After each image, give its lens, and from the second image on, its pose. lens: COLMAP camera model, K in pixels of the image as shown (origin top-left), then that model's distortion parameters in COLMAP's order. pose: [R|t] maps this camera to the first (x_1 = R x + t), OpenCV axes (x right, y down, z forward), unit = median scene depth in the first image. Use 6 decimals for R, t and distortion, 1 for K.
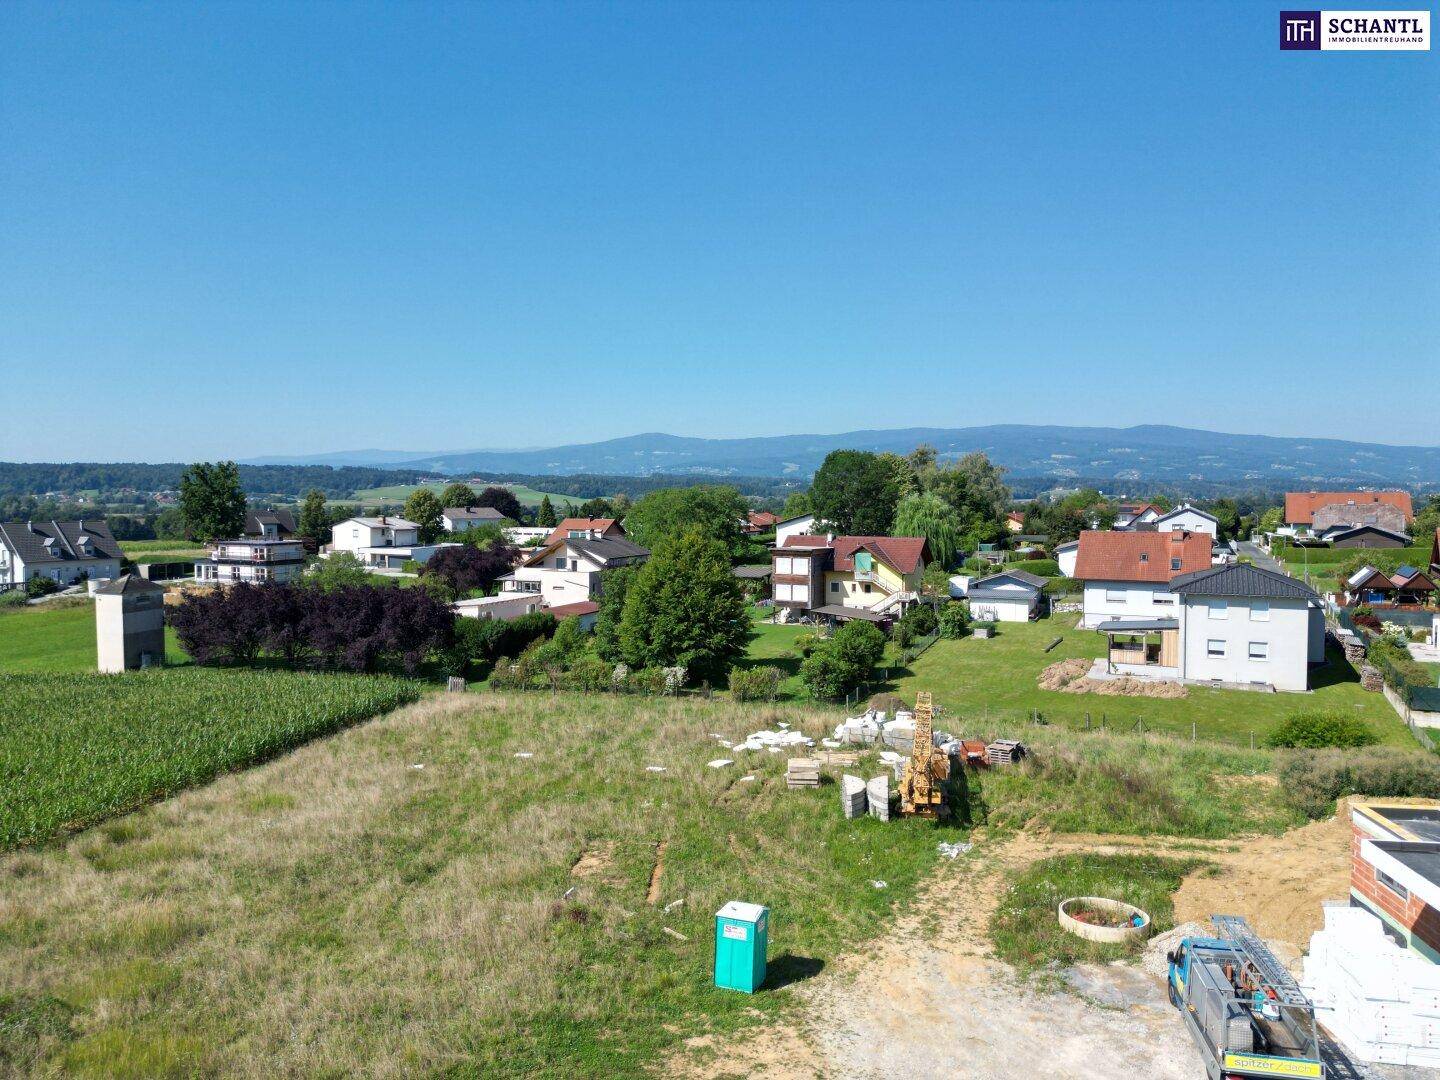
lens RADIAL K [[1007.7, 0, 714.5], [0, 1007.7, 542.2], [0, 0, 1]] dist [0.061653, -0.049849]
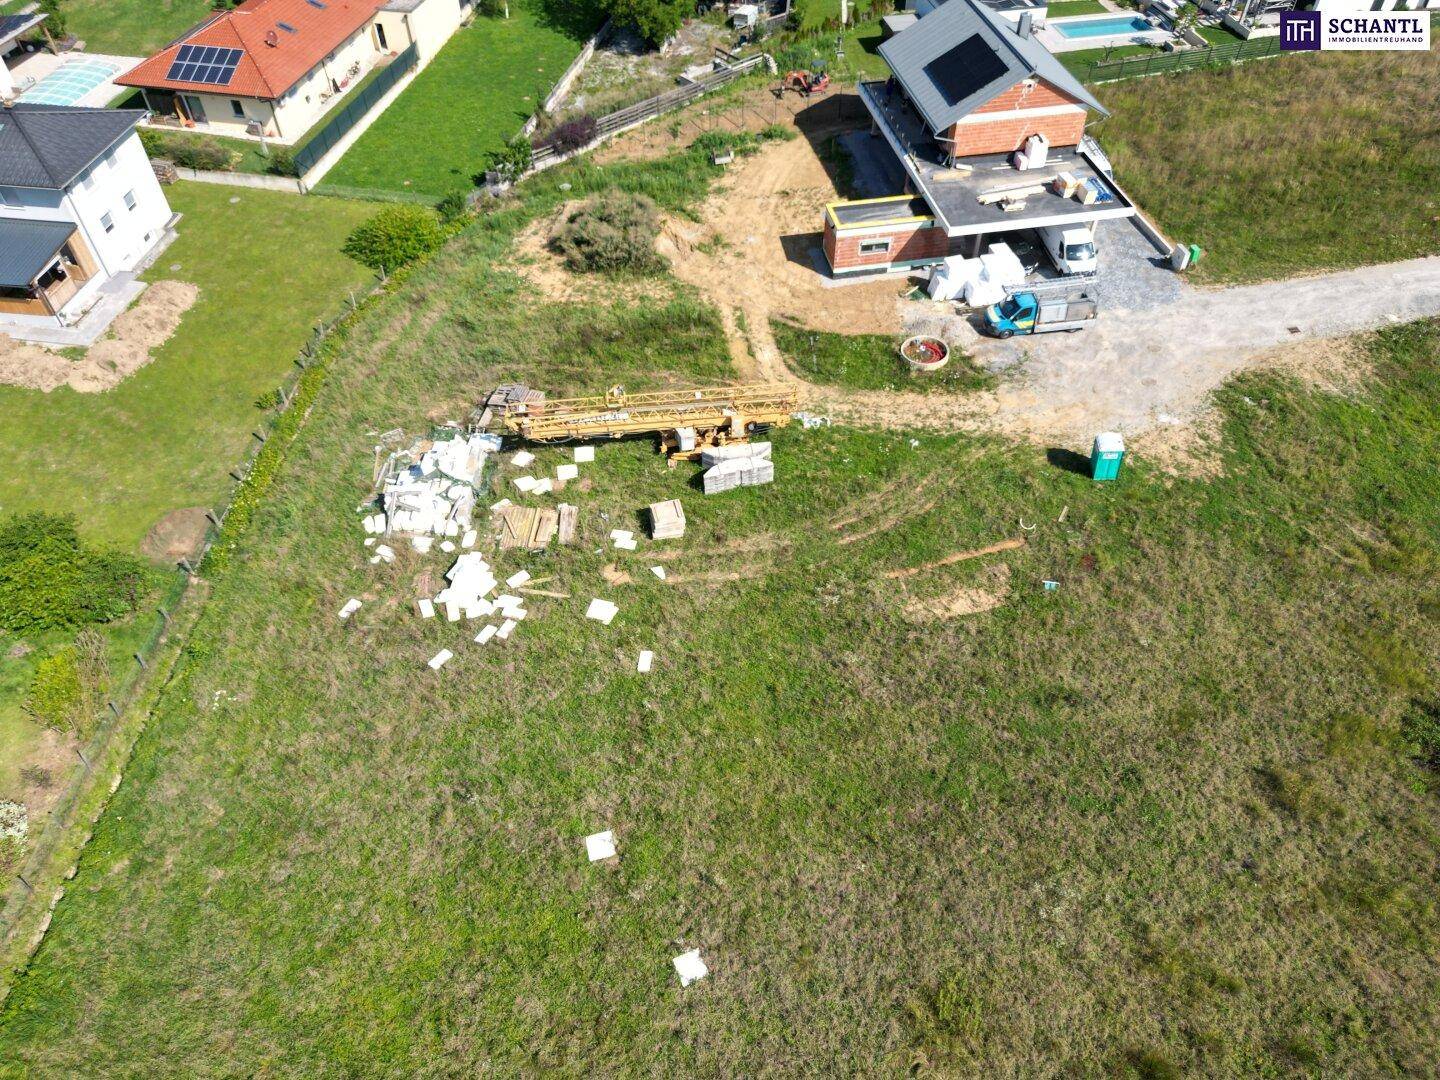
lens RADIAL K [[1073.3, 0, 715.8], [0, 1073.3, 528.8], [0, 0, 1]] dist [0.045092, -0.011390]
pose [[-0.298048, -0.683551, 0.666277, -0.345353], [0.057110, 0.683981, 0.727261, -0.286842], [-0.952841, 0.254810, -0.164822, 0.621343]]
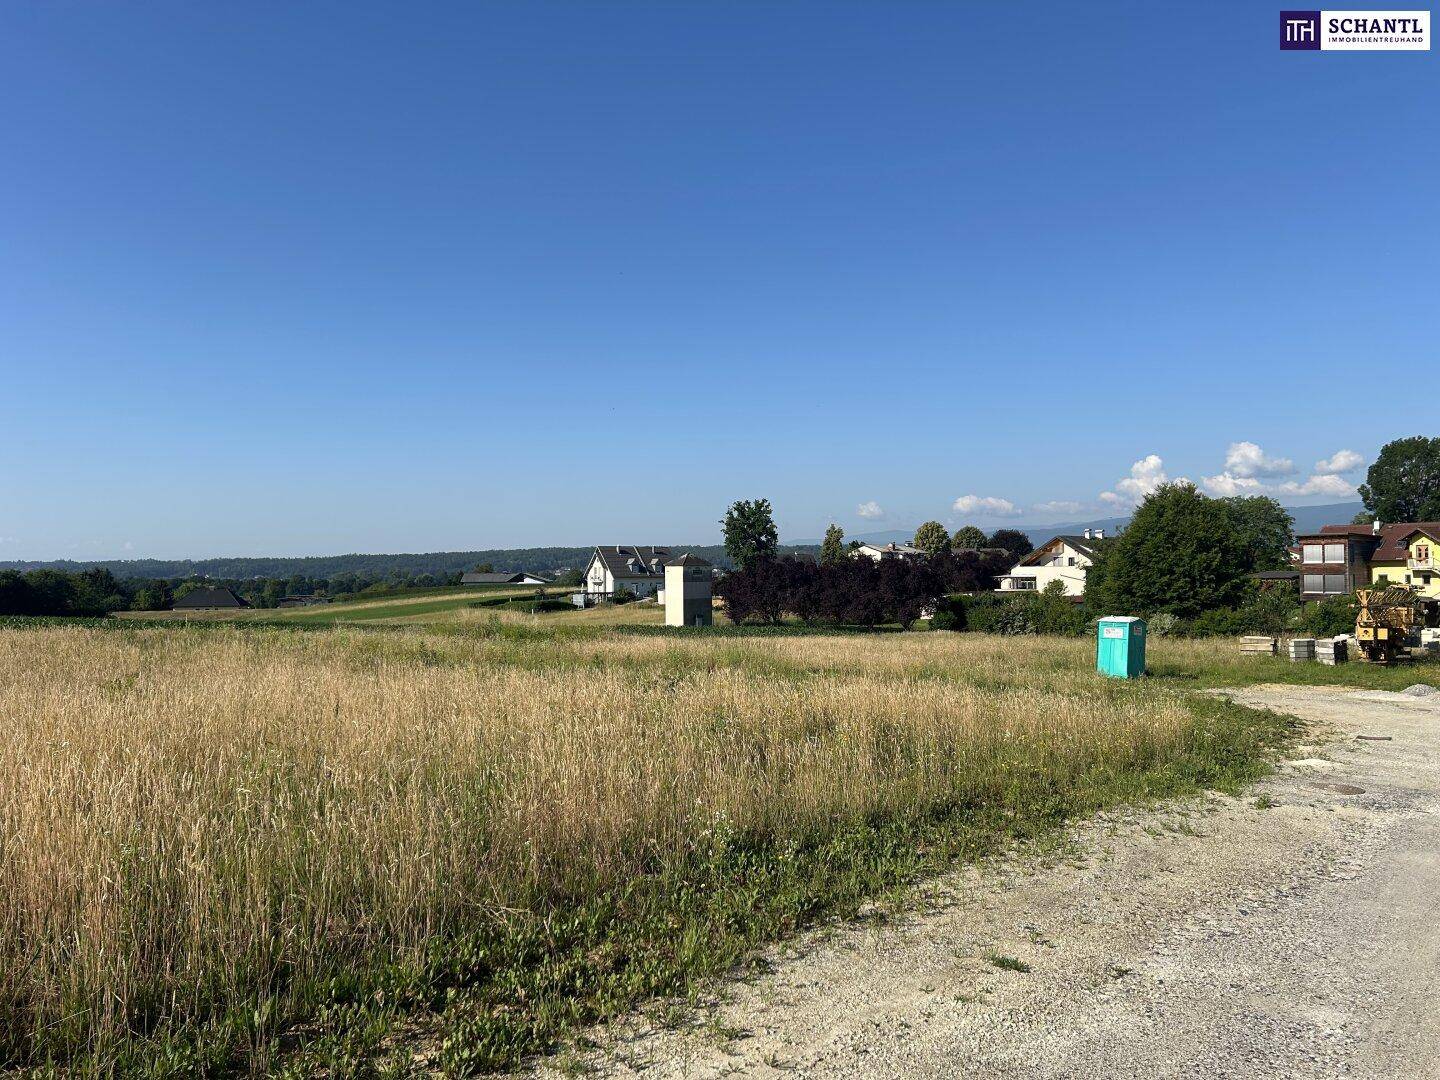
lens RADIAL K [[1073.3, 0, 728.4], [0, 1073.3, 550.7], [0, 0, 1]] dist [0.045092, -0.011390]
pose [[0.887235, -0.013228, -0.461128, 0.066523], [-0.018542, 0.997759, -0.064298, 0.115269], [0.460945, 0.065597, 0.885001, -0.121999]]
